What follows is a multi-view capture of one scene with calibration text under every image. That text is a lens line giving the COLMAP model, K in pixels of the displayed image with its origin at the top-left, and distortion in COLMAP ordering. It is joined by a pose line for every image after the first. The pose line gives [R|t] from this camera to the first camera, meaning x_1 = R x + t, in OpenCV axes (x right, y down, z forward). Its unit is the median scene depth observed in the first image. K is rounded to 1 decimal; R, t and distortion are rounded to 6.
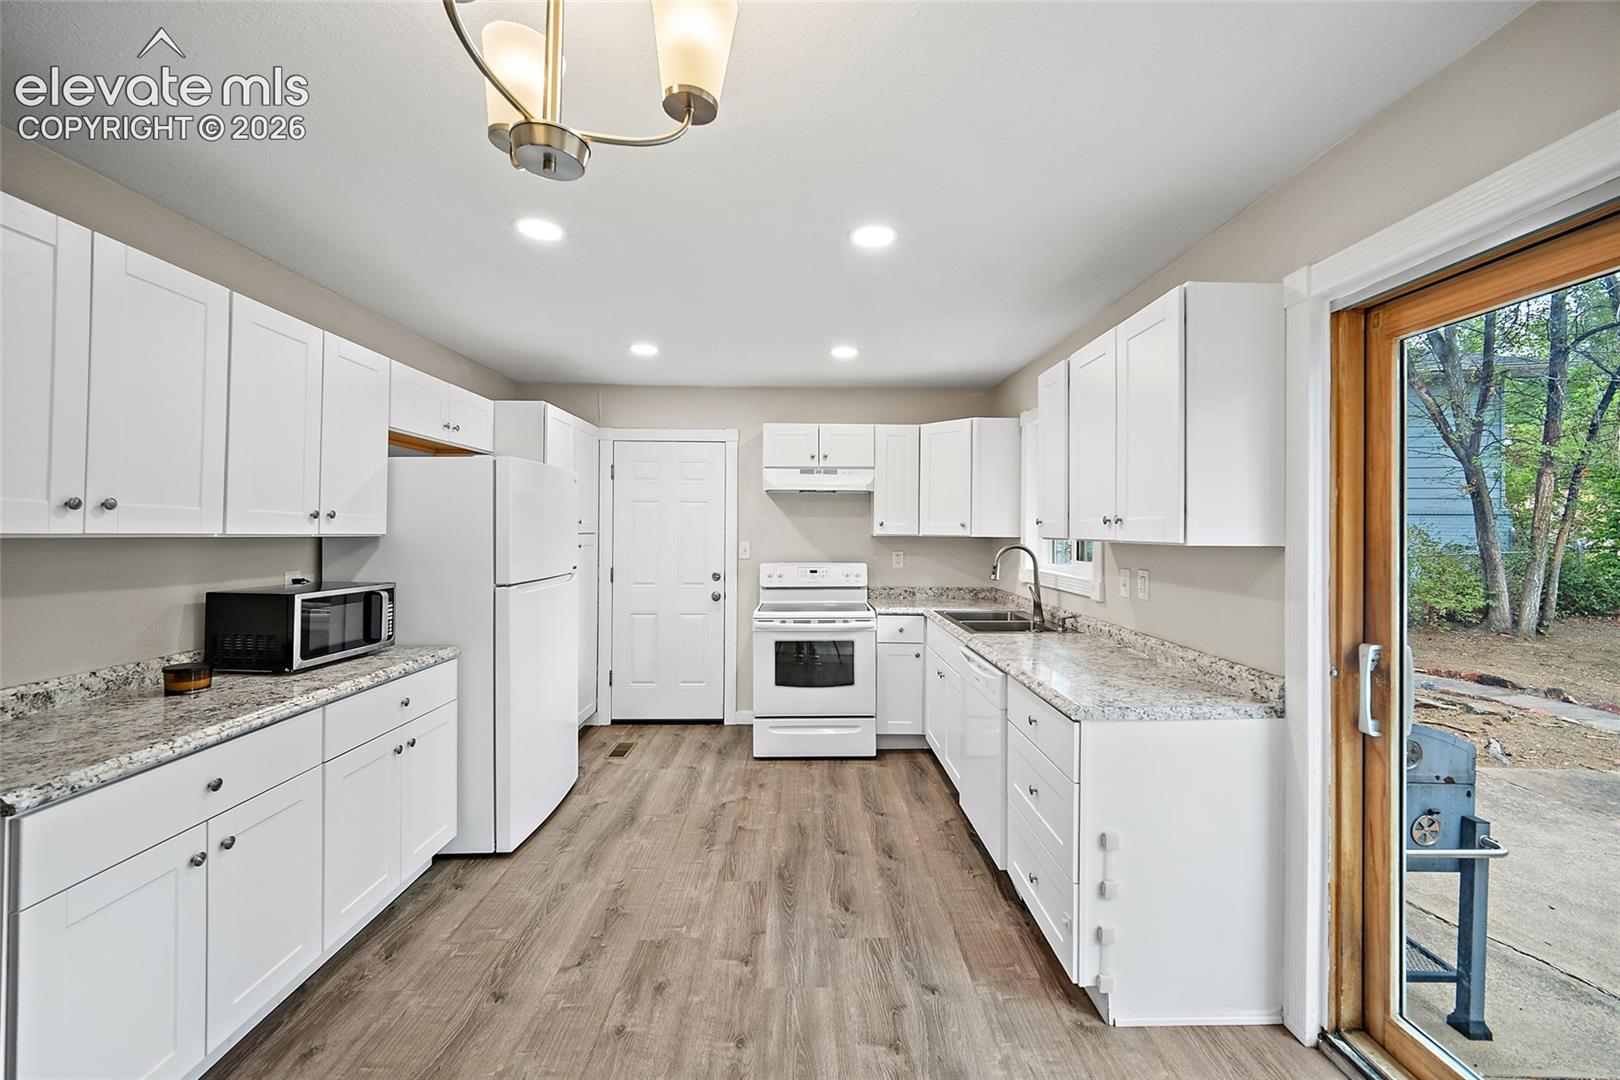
lens RADIAL K [[636.8, 0, 822.6], [0, 636.8, 524.3], [0, 0, 1]] dist [0.000019, -0.000103]
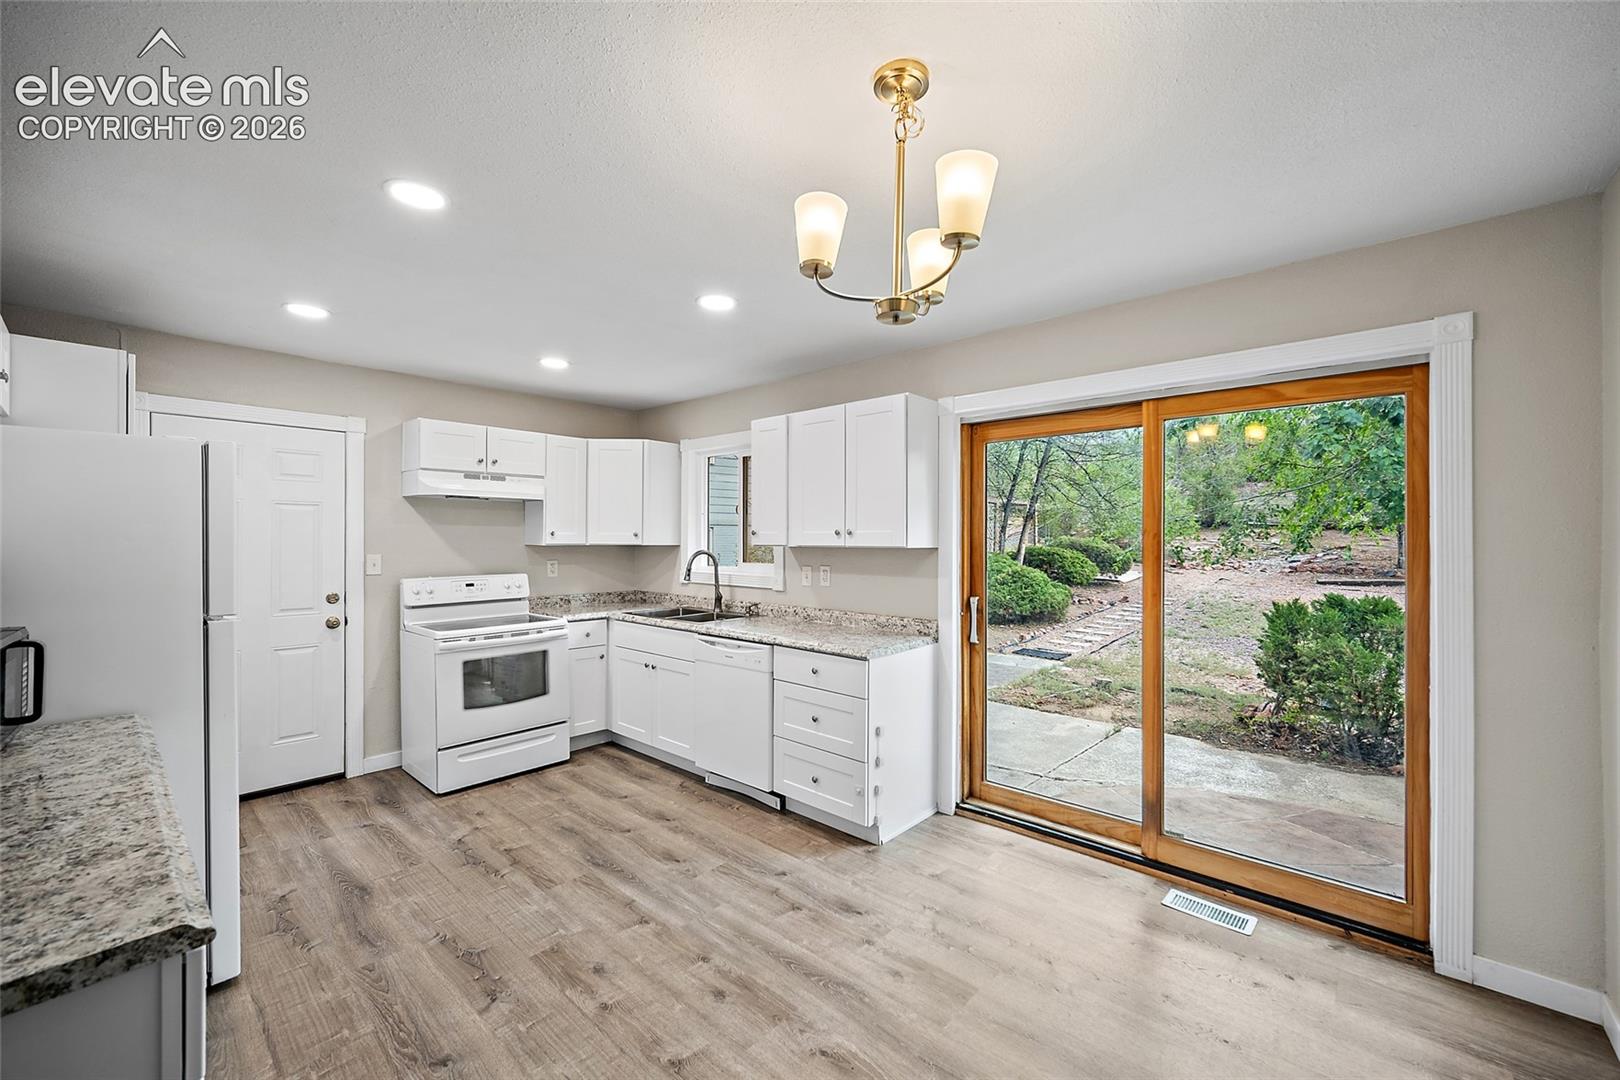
lens RADIAL K [[636.8, 0, 813.0], [0, 636.8, 536.5], [0, 0, 1]] dist [0.000019, -0.000103]
pose [[0.690452, -0.000261, 0.723378, -0.659945], [-0.003304, 0.999988, 0.003515, -0.001542], [-0.723371, -0.004817, 0.690443, 0.007290]]
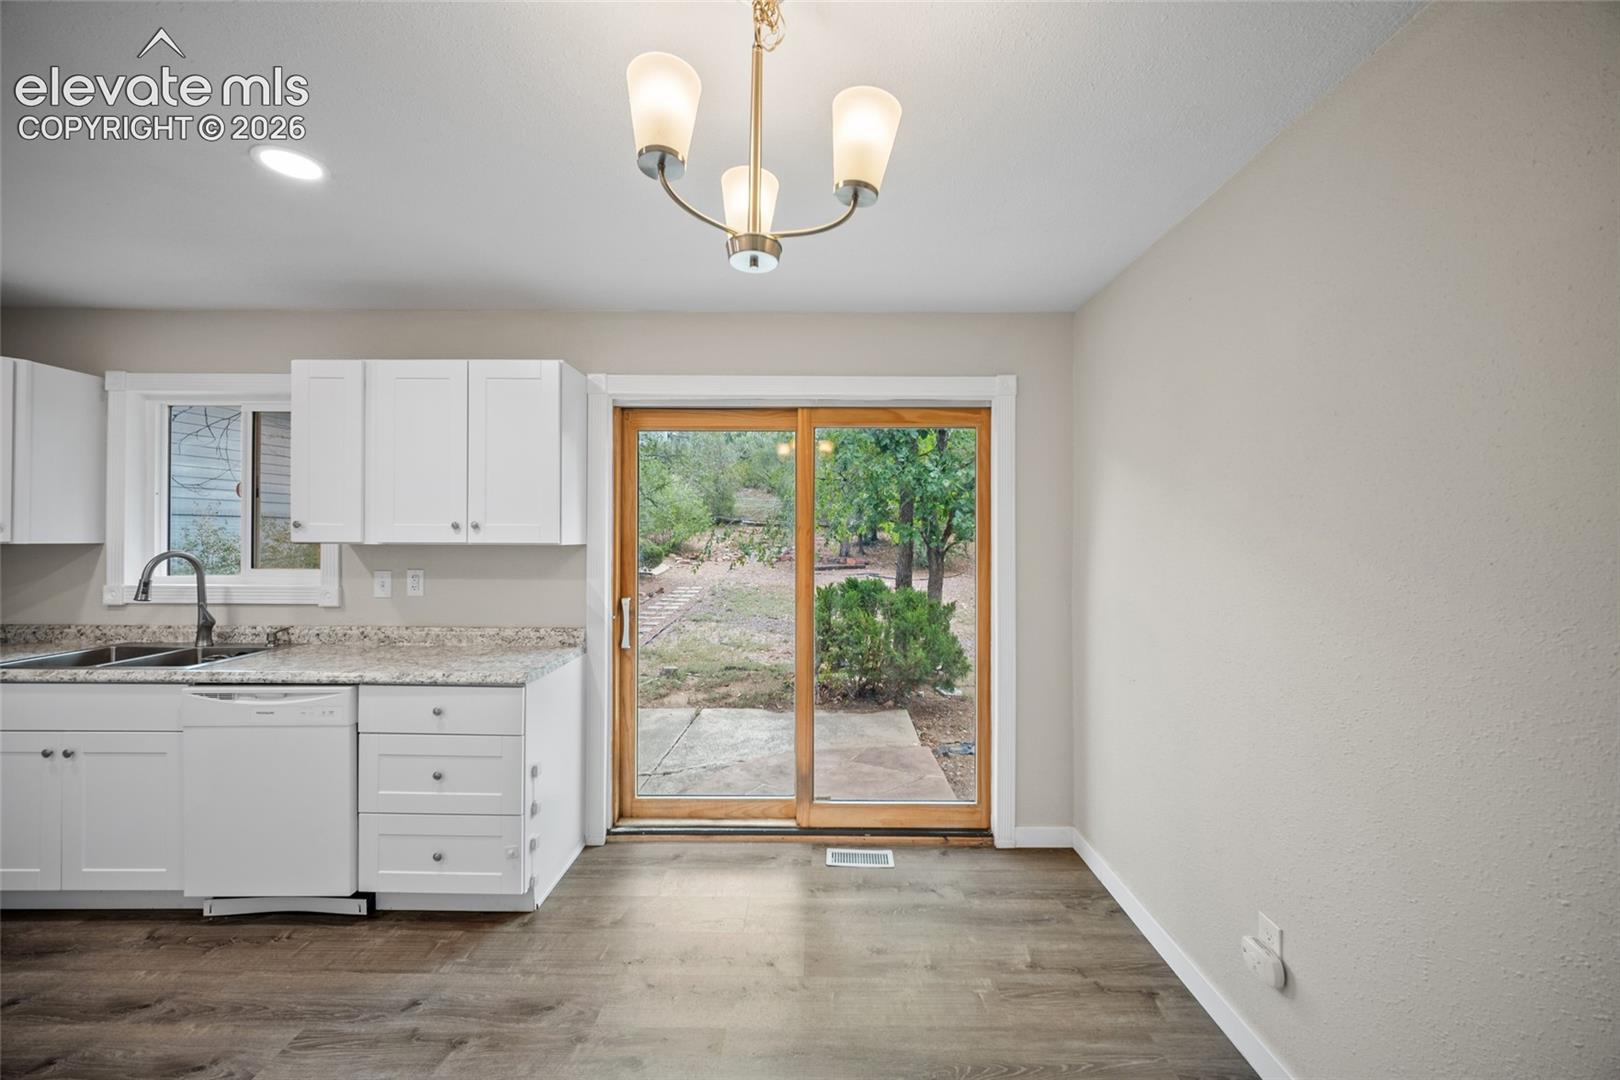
lens RADIAL K [[636.8, 0, 809.8], [0, 636.8, 533.3], [0, 0, 1]] dist [0.000019, -0.000103]
pose [[0.040594, -0.001201, 0.999175, -0.662132], [-0.010174, 0.999947, 0.001616, -0.000244], [-0.999124, -0.010231, 0.040580, 0.305776]]
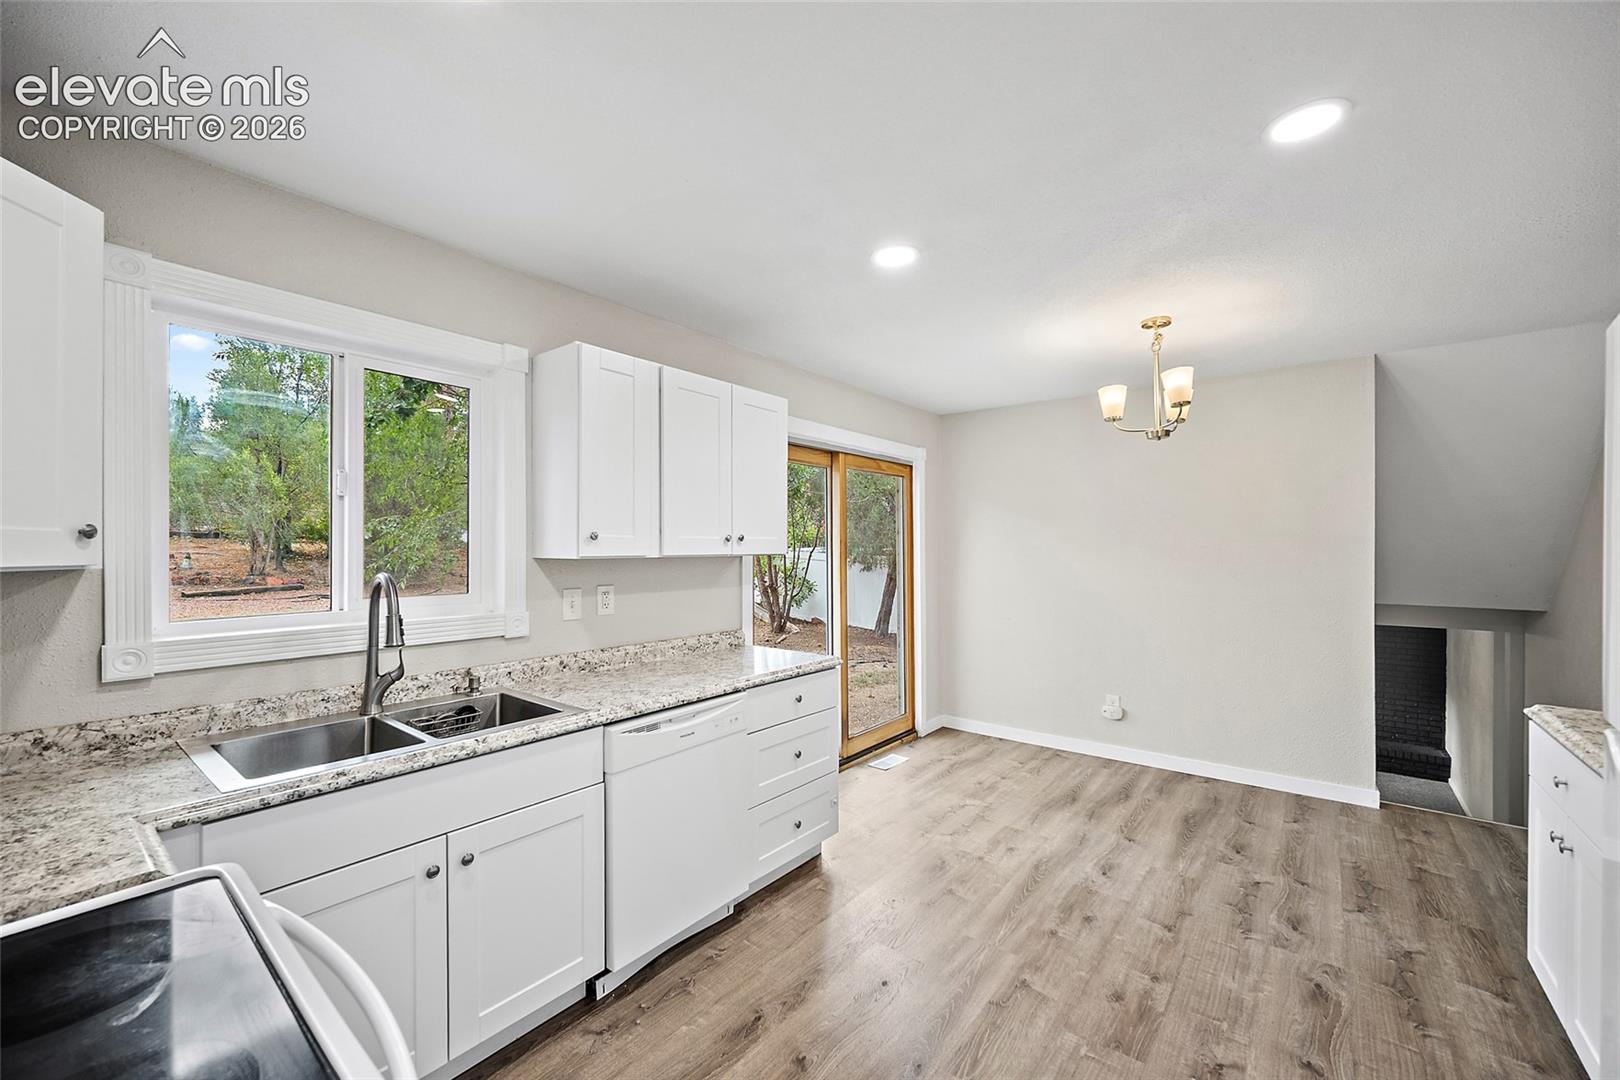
lens RADIAL K [[636.8, 0, 814.9], [0, 636.8, 549.1], [0, 0, 1]] dist [0.000019, -0.000103]
pose [[-0.758995, -0.005878, 0.651069, -0.463781], [-0.006044, 0.999980, 0.001982, 0.011430], [-0.651068, -0.002431, -0.759016, 1.771531]]
